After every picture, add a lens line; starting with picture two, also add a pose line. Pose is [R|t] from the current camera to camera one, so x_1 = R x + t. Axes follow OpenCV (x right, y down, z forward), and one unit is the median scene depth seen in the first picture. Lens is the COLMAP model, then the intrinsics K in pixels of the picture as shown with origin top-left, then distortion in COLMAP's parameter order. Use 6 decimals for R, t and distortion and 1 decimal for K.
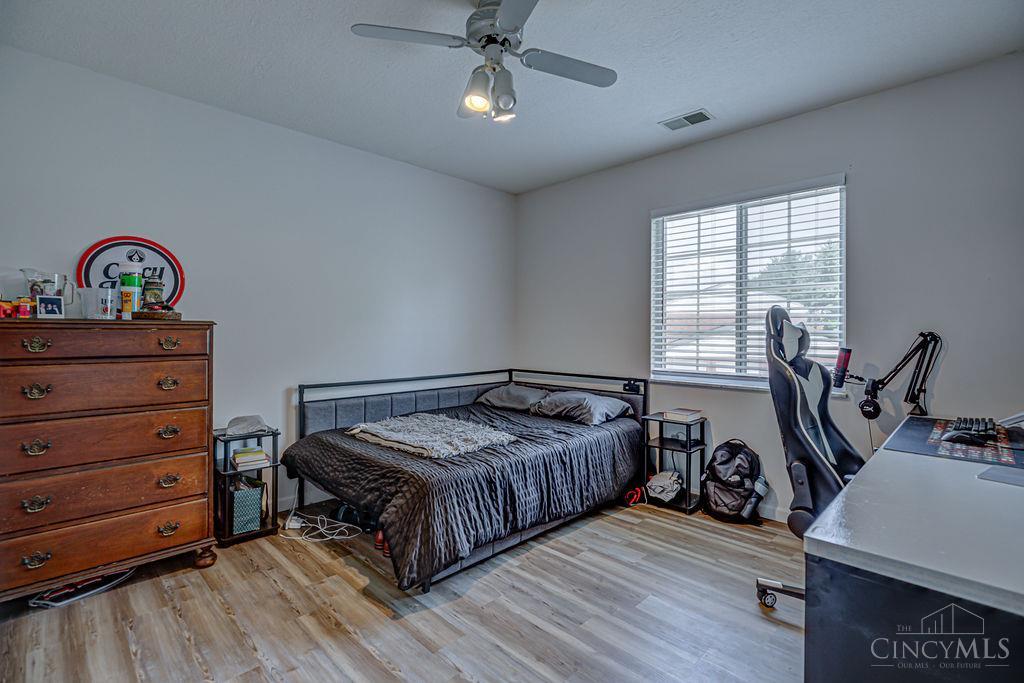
lens RADIAL K [[470.5, 0, 513.4], [0, 470.5, 338.3], [0, 0, 1]] dist [-0.003487, -0.001860]
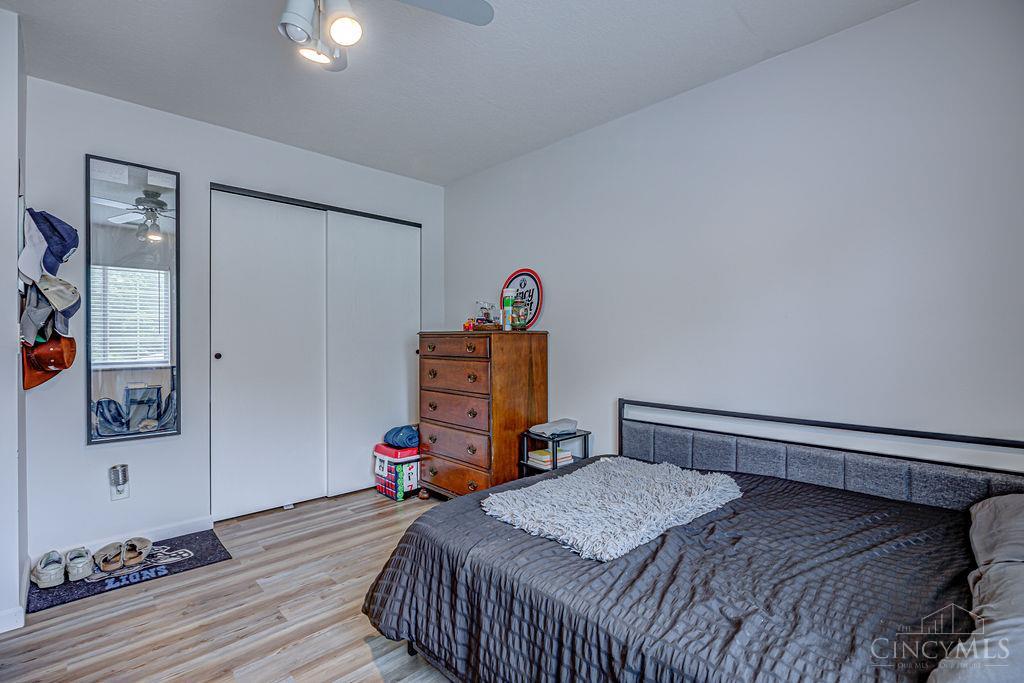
lens RADIAL K [[470.5, 0, 513.7], [0, 470.5, 339.7], [0, 0, 1]] dist [-0.003487, -0.001860]
pose [[-0.035092, -0.003157, -0.999379, 0.509367], [-0.004536, 0.999985, -0.003000, -0.009098], [0.999374, 0.004427, -0.035106, 0.971896]]
